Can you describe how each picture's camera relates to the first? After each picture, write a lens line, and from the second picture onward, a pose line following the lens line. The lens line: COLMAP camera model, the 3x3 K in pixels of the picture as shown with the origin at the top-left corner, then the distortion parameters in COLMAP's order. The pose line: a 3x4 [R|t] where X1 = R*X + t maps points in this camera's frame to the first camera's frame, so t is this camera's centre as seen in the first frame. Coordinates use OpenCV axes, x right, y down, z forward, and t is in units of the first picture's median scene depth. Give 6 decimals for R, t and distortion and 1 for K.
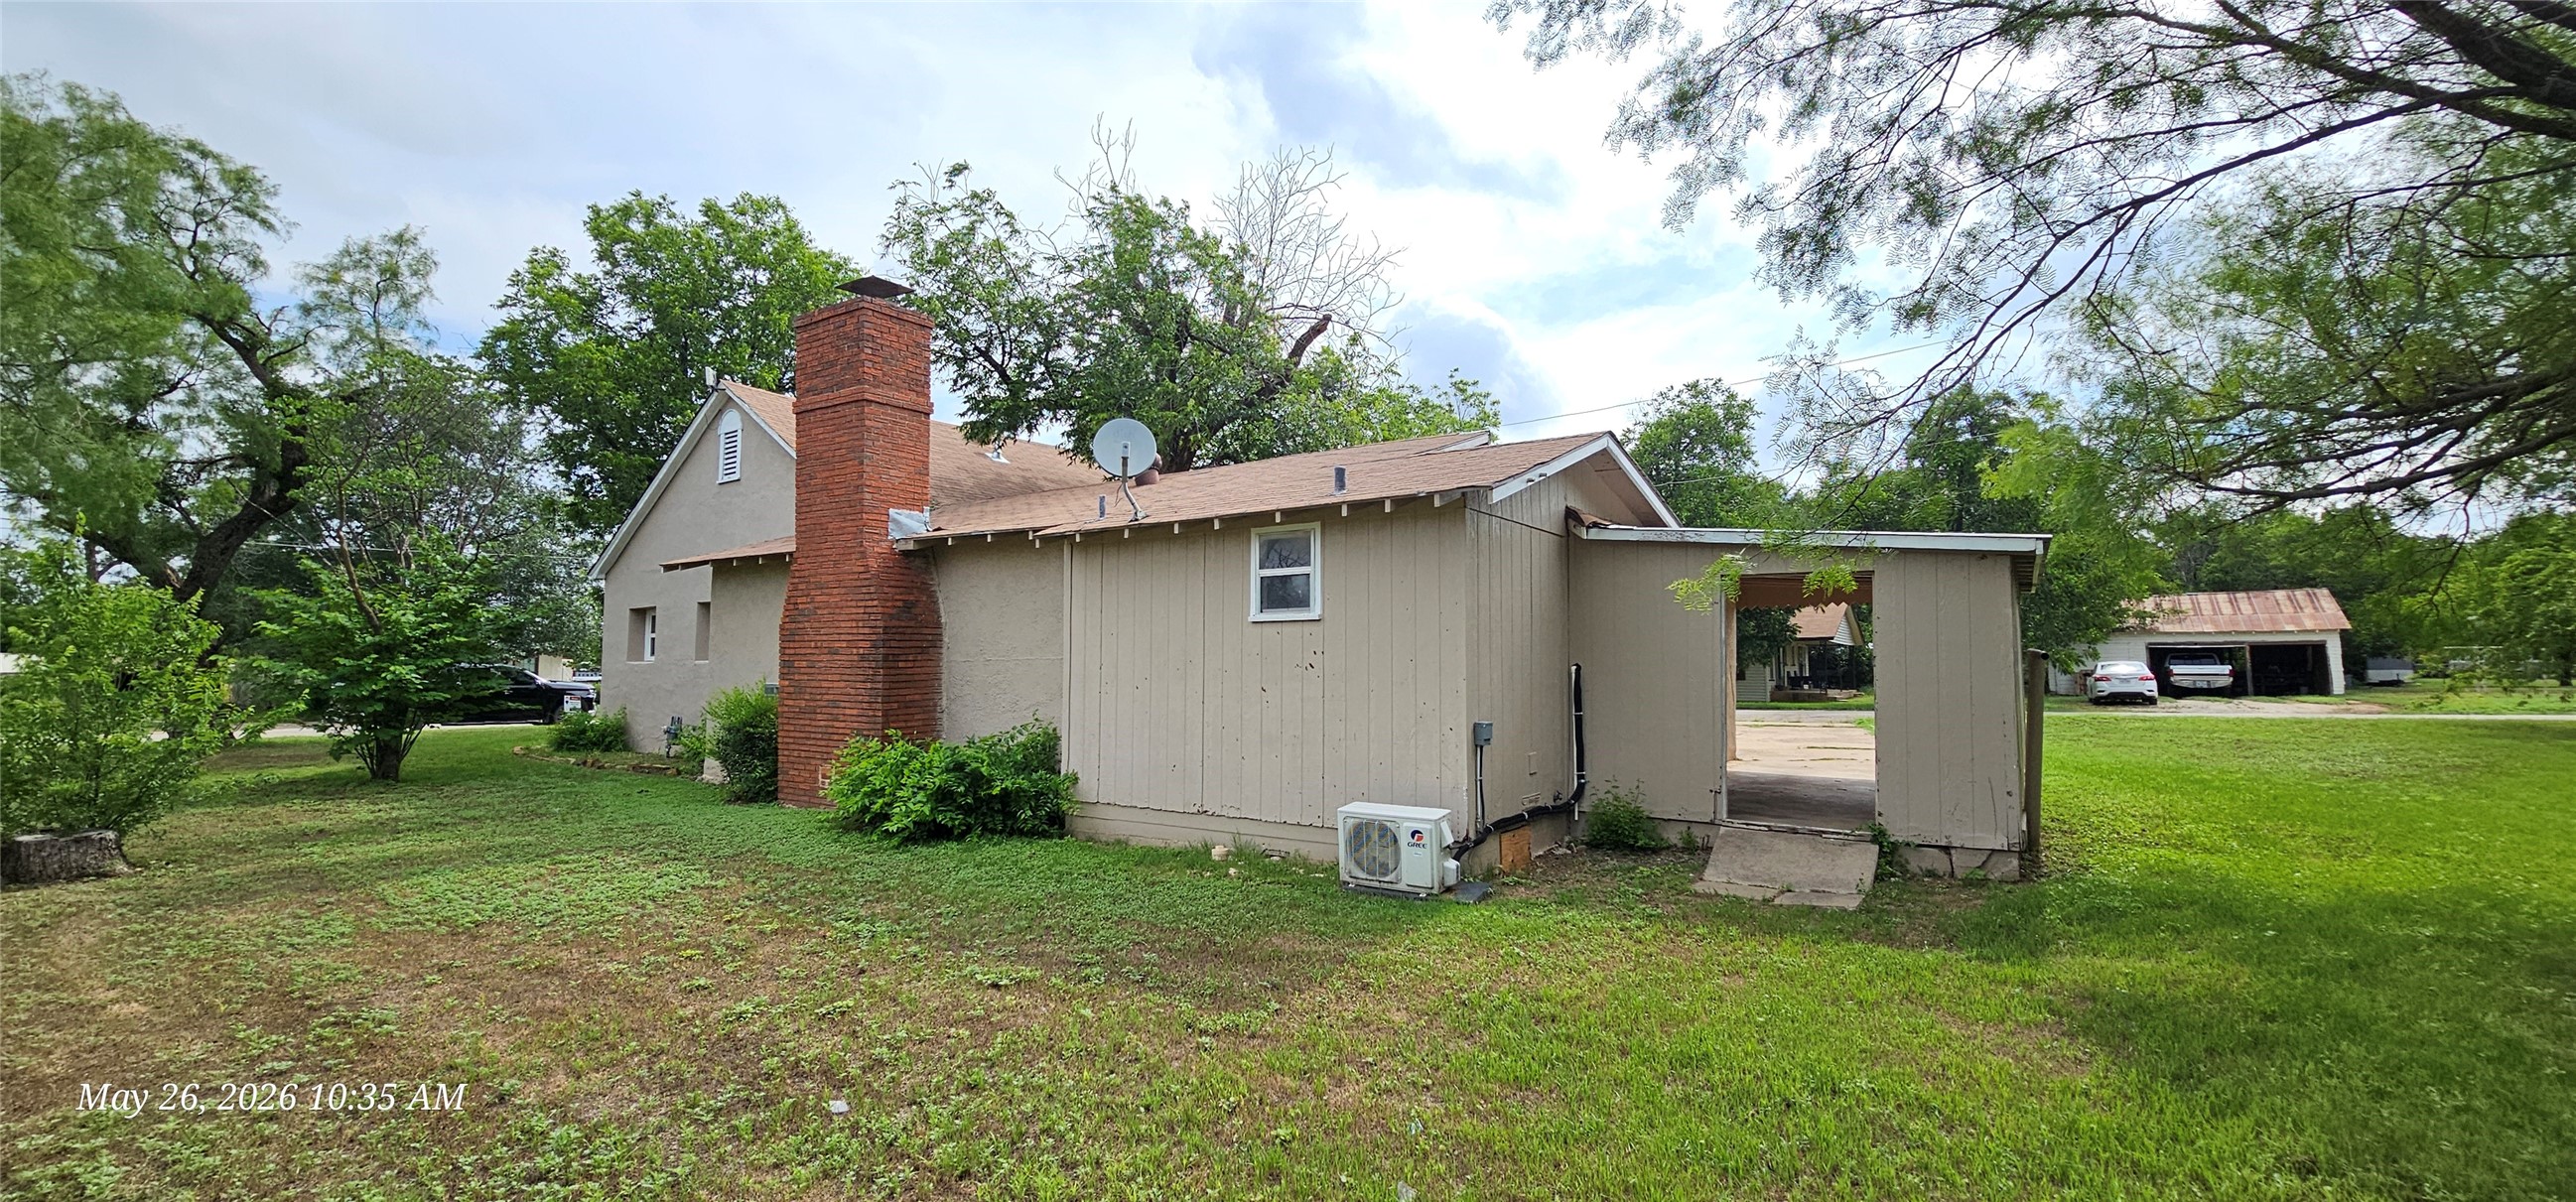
lens RADIAL K [[1048.0, 0, 1325.6], [0, 1048.0, 607.8], [0, 0, 1]] dist [-0.005287, 0.000094]
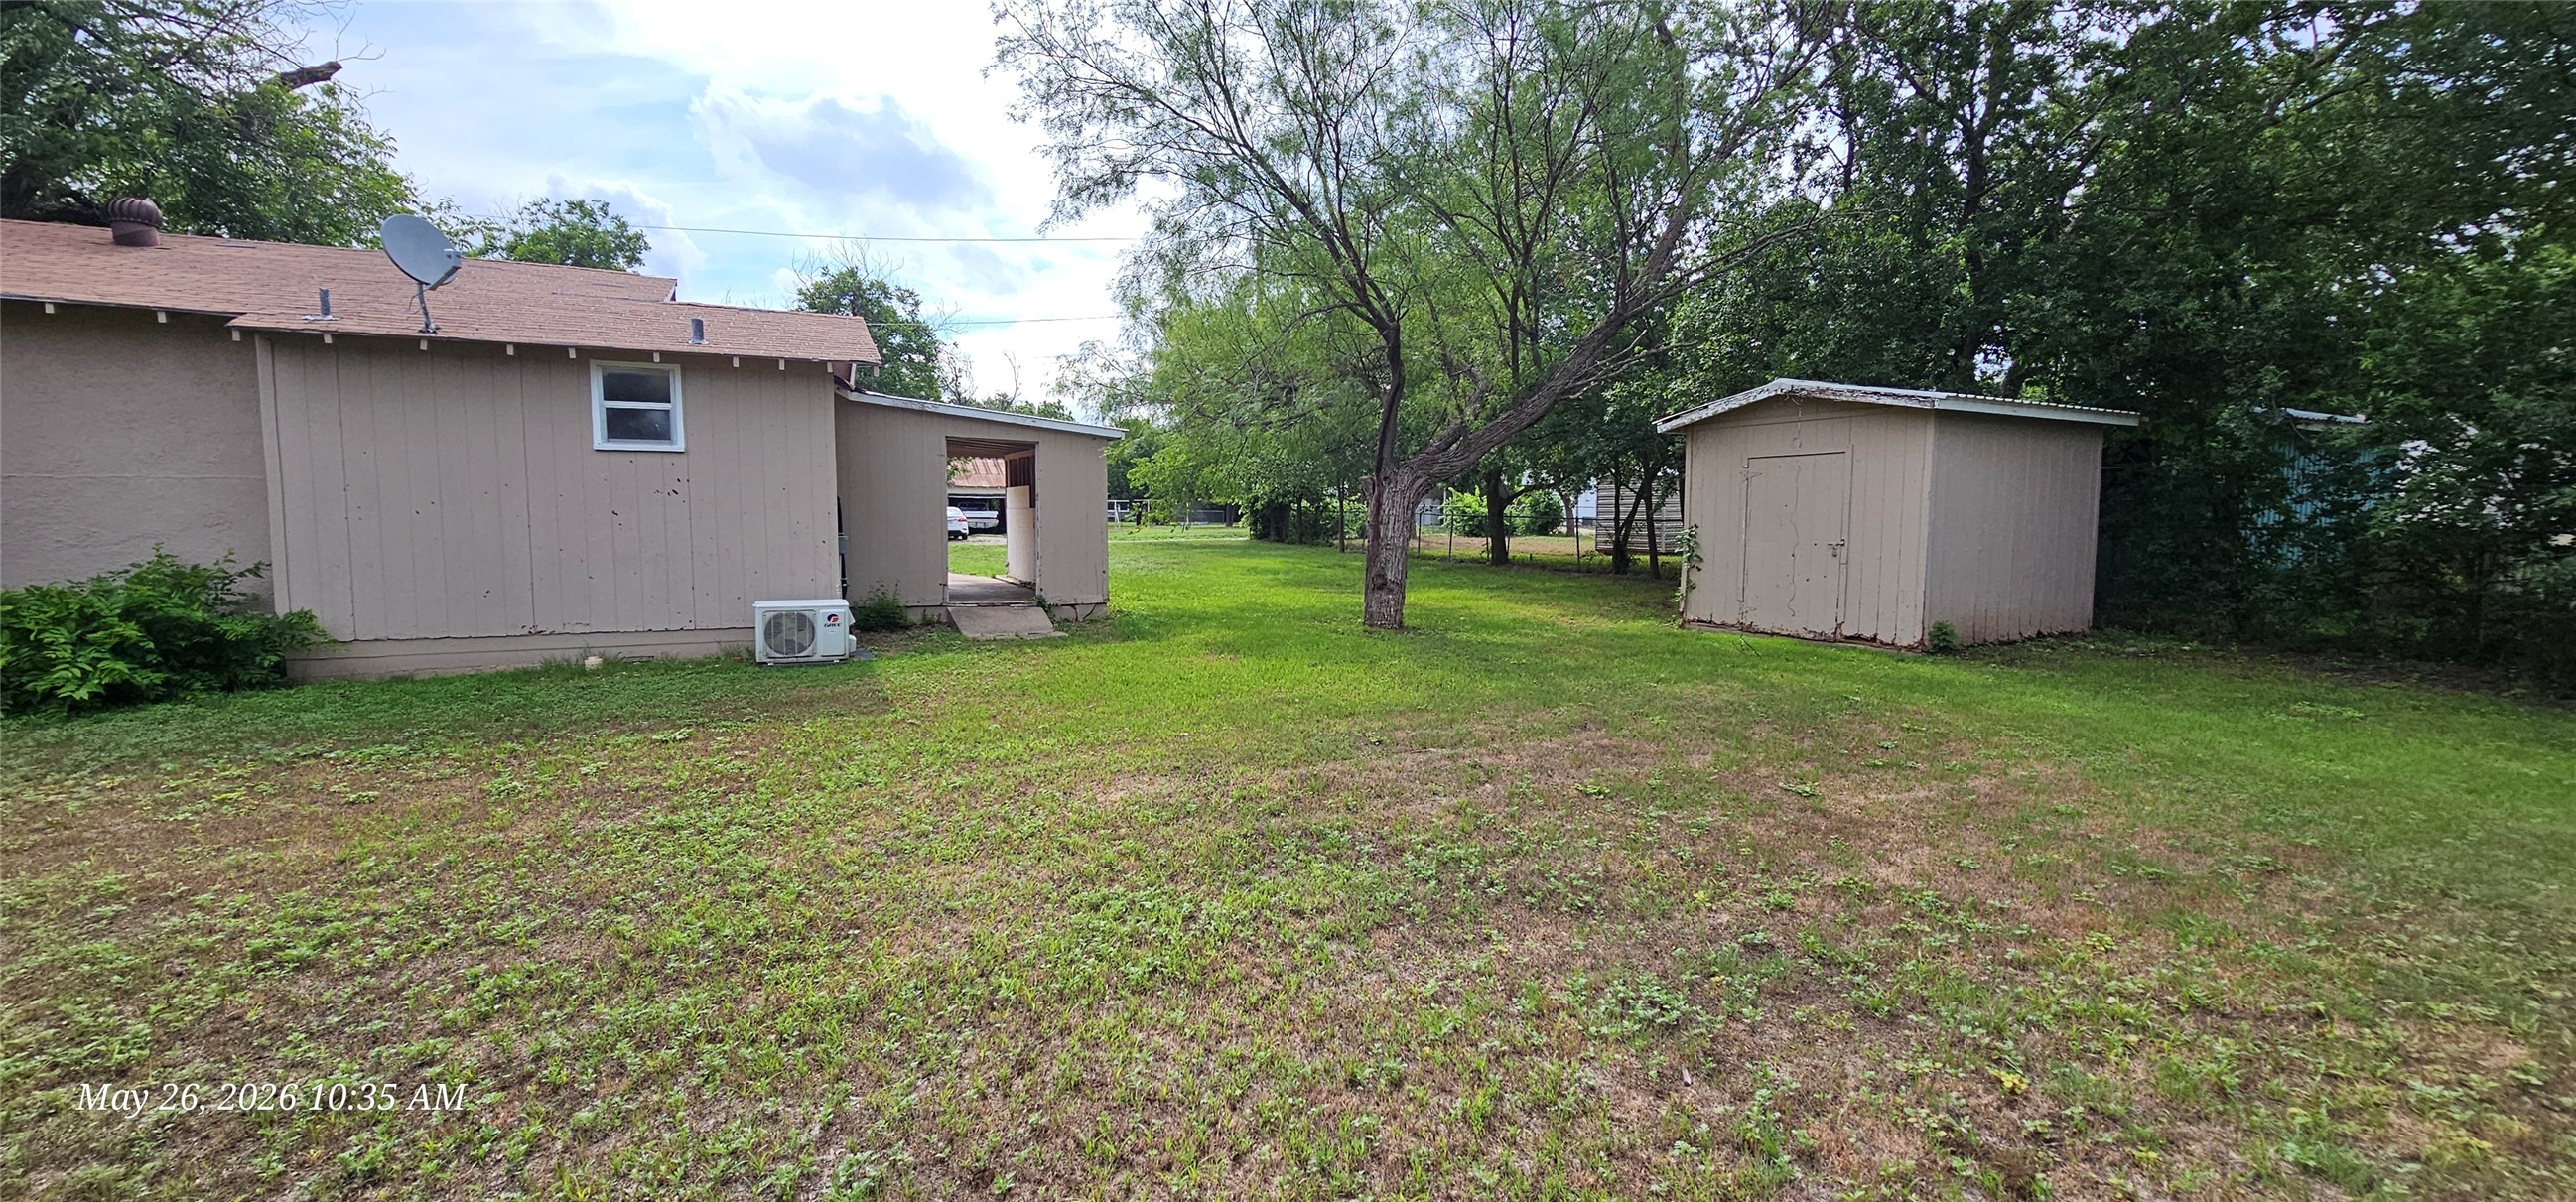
lens RADIAL K [[1050.1, 0, 1294.3], [0, 1050.1, 612.0], [0, 0, 1]] dist [-0.002080, -0.000491]
pose [[0.491444, -0.075435, 0.867636, -0.596388], [-0.053573, 0.991737, 0.116569, 0.013130], [-0.869260, -0.103769, 0.483342, -0.134620]]
